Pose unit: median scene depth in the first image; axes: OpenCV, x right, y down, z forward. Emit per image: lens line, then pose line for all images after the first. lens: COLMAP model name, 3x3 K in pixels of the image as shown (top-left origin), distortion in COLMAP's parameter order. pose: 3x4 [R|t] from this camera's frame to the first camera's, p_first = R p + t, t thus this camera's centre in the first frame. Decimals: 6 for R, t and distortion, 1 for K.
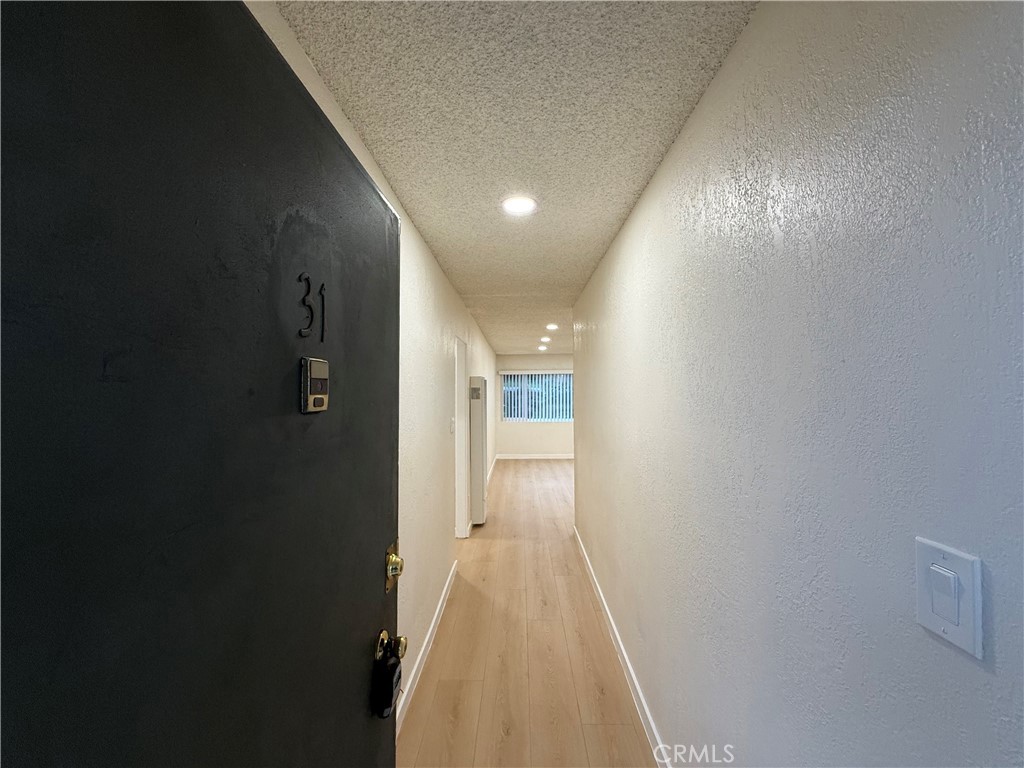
lens RADIAL K [[407.6, 0, 510.3], [0, 407.6, 383.1], [0, 0, 1]] dist [-0.000114, 0.000285]
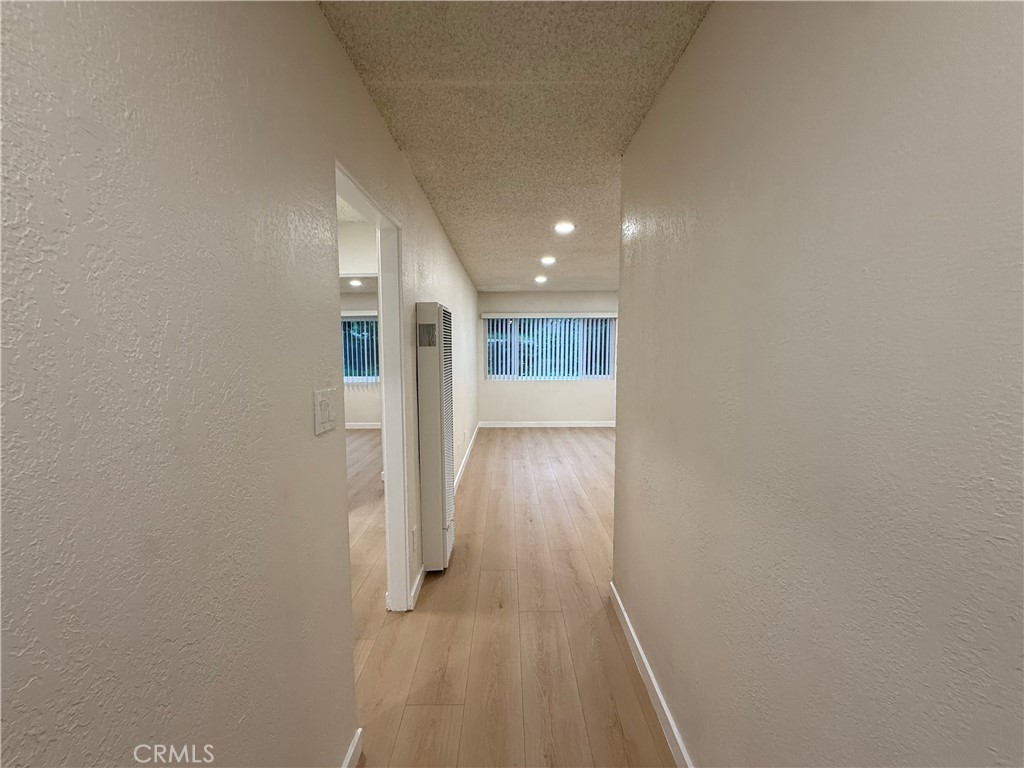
lens RADIAL K [[407.6, 0, 510.3], [0, 407.6, 383.1], [0, 0, 1]] dist [-0.000114, 0.000285]
pose [[0.999561, 0.001741, 0.029563, 0.003431], [-0.005041, 0.993703, 0.111932, 0.014156], [-0.029182, -0.112032, 0.993276, 0.243512]]
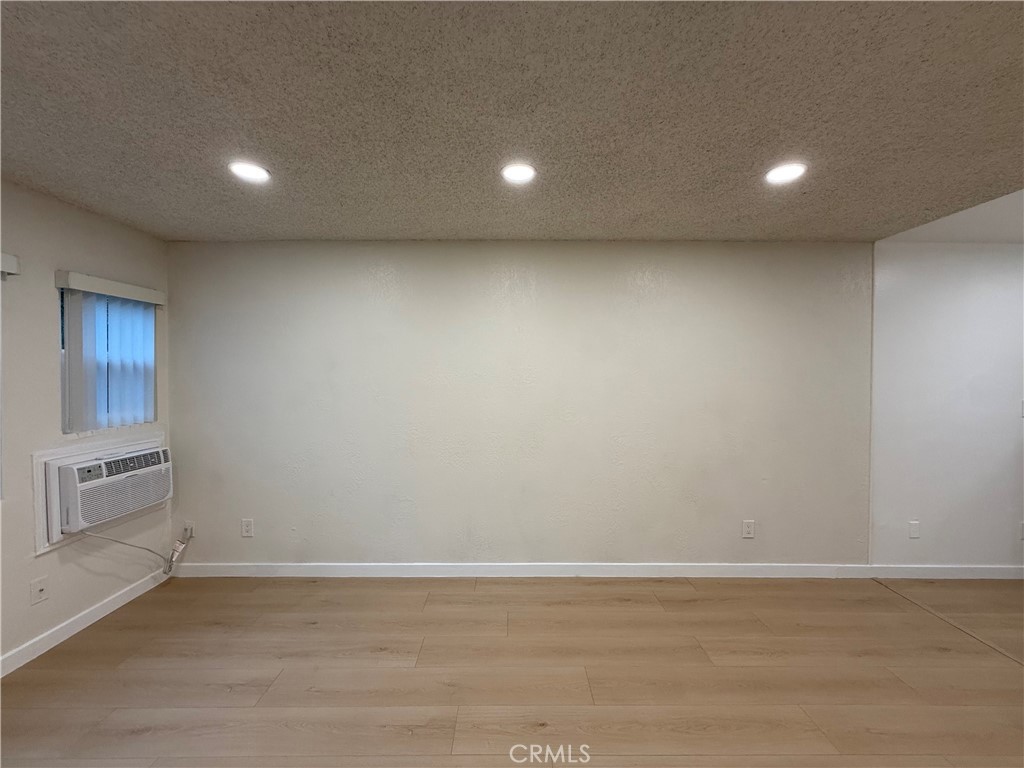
lens RADIAL K [[407.6, 0, 510.3], [0, 407.6, 383.1], [0, 0, 1]] dist [-0.000114, 0.000285]
pose [[-0.025969, -0.009630, 0.999616, 0.007859], [-0.030515, 0.999495, 0.008836, 0.024394], [-0.999197, -0.030274, -0.026250, 0.785610]]
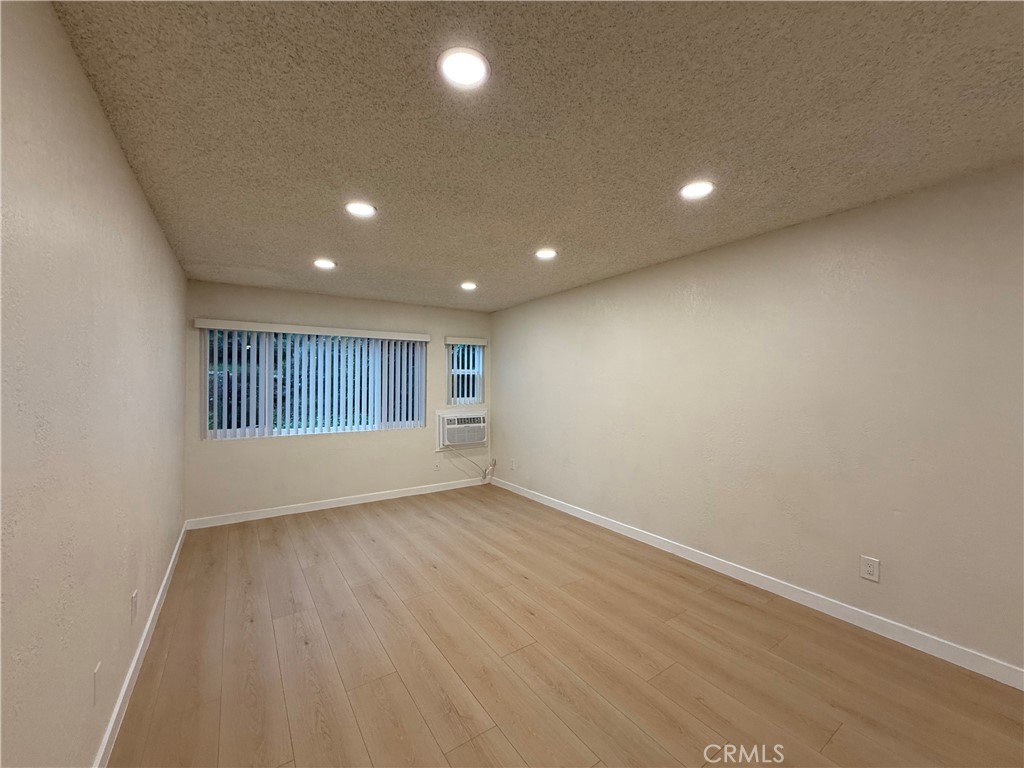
lens RADIAL K [[407.6, 0, 510.3], [0, 407.6, 383.1], [0, 0, 1]] dist [-0.000114, 0.000285]
pose [[0.816338, 0.010175, 0.577484, -0.005679], [-0.023391, 0.999607, 0.015454, 0.023099], [-0.577100, -0.026124, 0.816255, 0.502945]]
